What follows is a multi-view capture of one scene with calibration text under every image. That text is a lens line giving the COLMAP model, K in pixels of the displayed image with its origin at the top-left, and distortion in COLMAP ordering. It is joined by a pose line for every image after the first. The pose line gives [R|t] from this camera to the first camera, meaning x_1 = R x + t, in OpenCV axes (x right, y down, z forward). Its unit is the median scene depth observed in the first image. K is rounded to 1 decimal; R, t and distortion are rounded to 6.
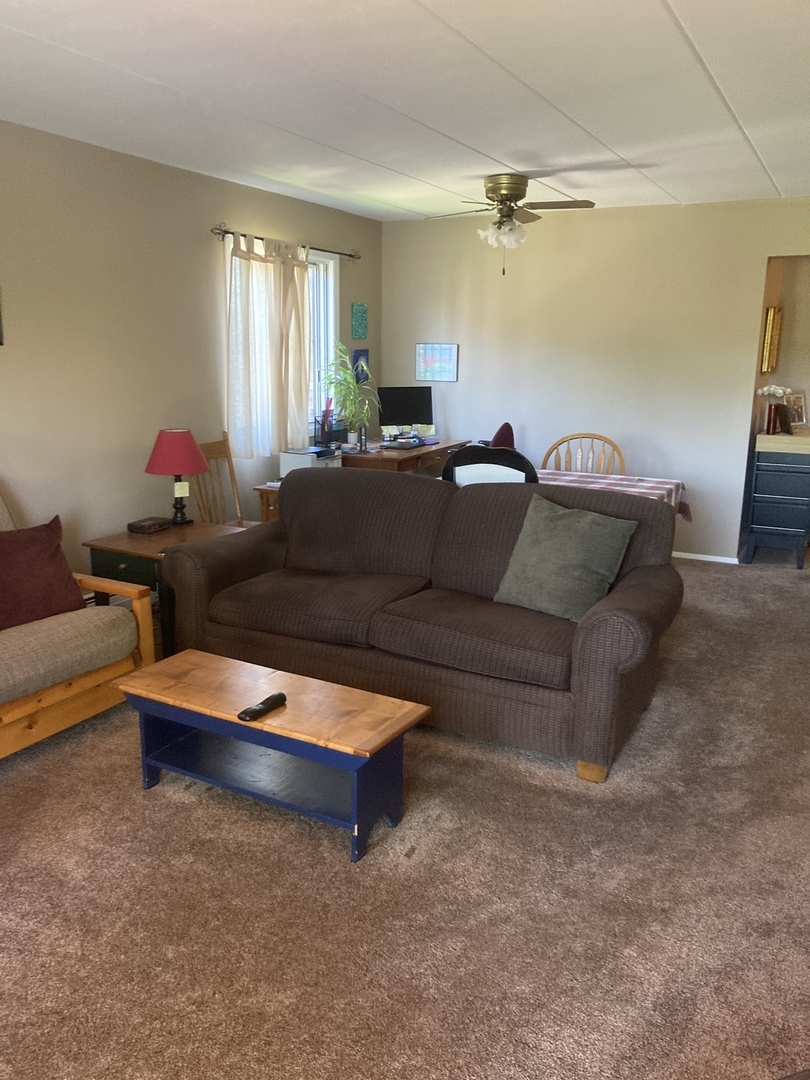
lens RADIAL K [[897.1, 0, 404.7], [0, 897.1, 540.6], [0, 0, 1]] dist [0.019296, -0.019159]
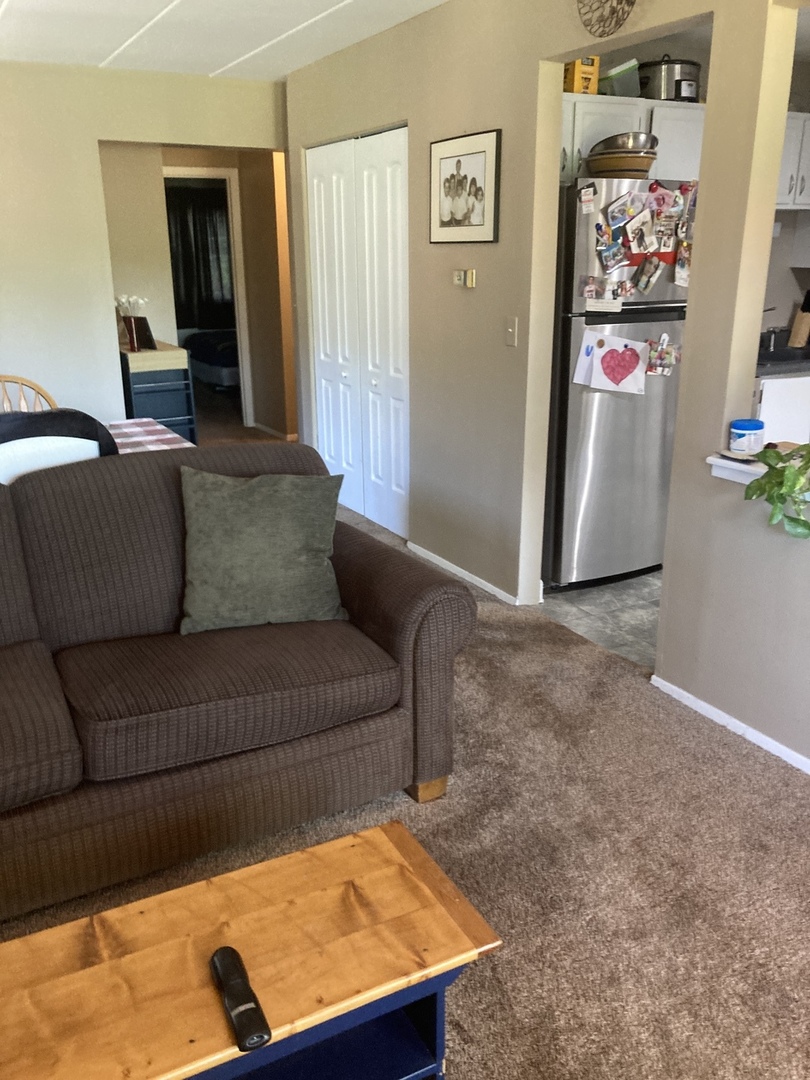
lens RADIAL K [[897.1, 0, 405.9], [0, 897.1, 537.7], [0, 0, 1]] dist [0.019296, -0.019159]
pose [[0.554258, -0.273469, 0.786138, -0.289530], [0.200813, 0.960520, 0.192549, -0.090271], [-0.807757, 0.051145, 0.587292, 0.421342]]
